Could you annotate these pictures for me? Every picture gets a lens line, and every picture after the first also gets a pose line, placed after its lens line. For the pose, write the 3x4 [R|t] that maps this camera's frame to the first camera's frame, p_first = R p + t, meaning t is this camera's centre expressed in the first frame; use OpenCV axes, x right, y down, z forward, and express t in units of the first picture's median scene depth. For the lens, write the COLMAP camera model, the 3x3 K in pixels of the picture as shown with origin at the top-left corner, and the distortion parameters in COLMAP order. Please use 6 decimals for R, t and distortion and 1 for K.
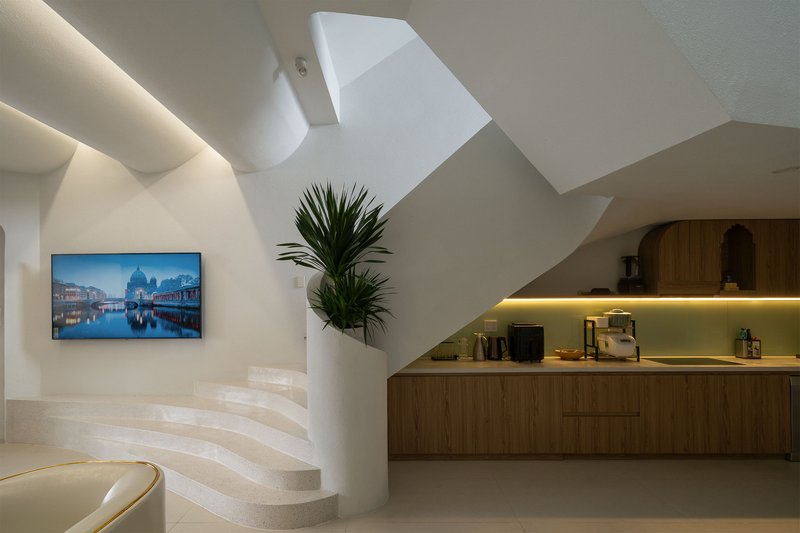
lens RADIAL K [[359.2, 0, 396.2], [0, 359.2, 296.7], [0, 0, 1]] dist [-0.001432, 0.000232]
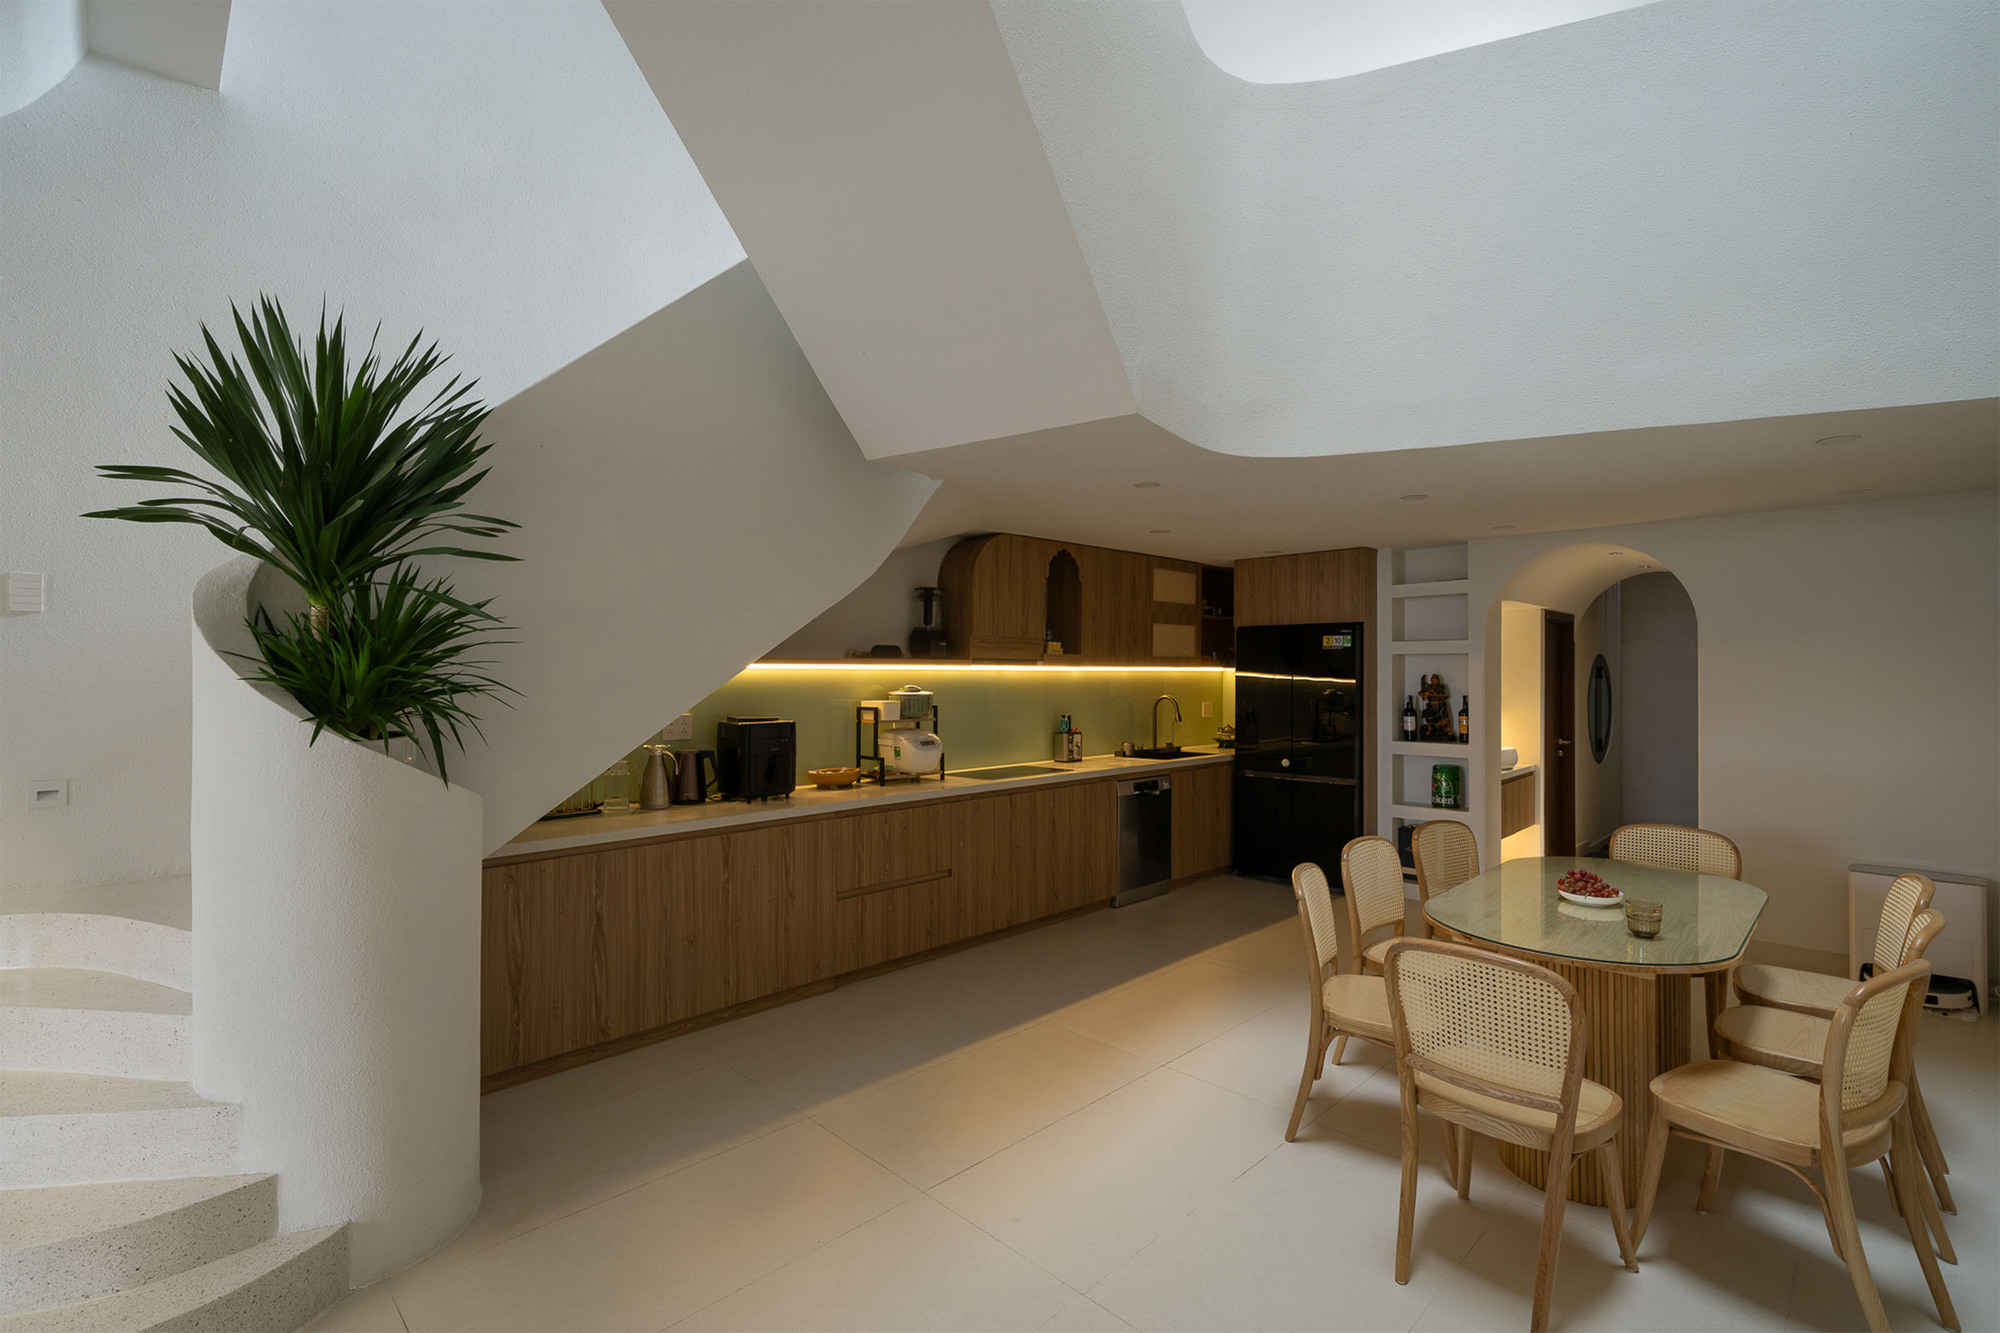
lens RADIAL K [[898.1, 0, 999.6], [0, 898.1, 669.7], [0, 0, 1]] dist [-0.001432, 0.000232]
pose [[0.701414, 0.007086, 0.712719, -0.259339], [-0.009116, 0.999958, -0.000970, 0.012193], [-0.712695, -0.005817, 0.701449, -0.029754]]
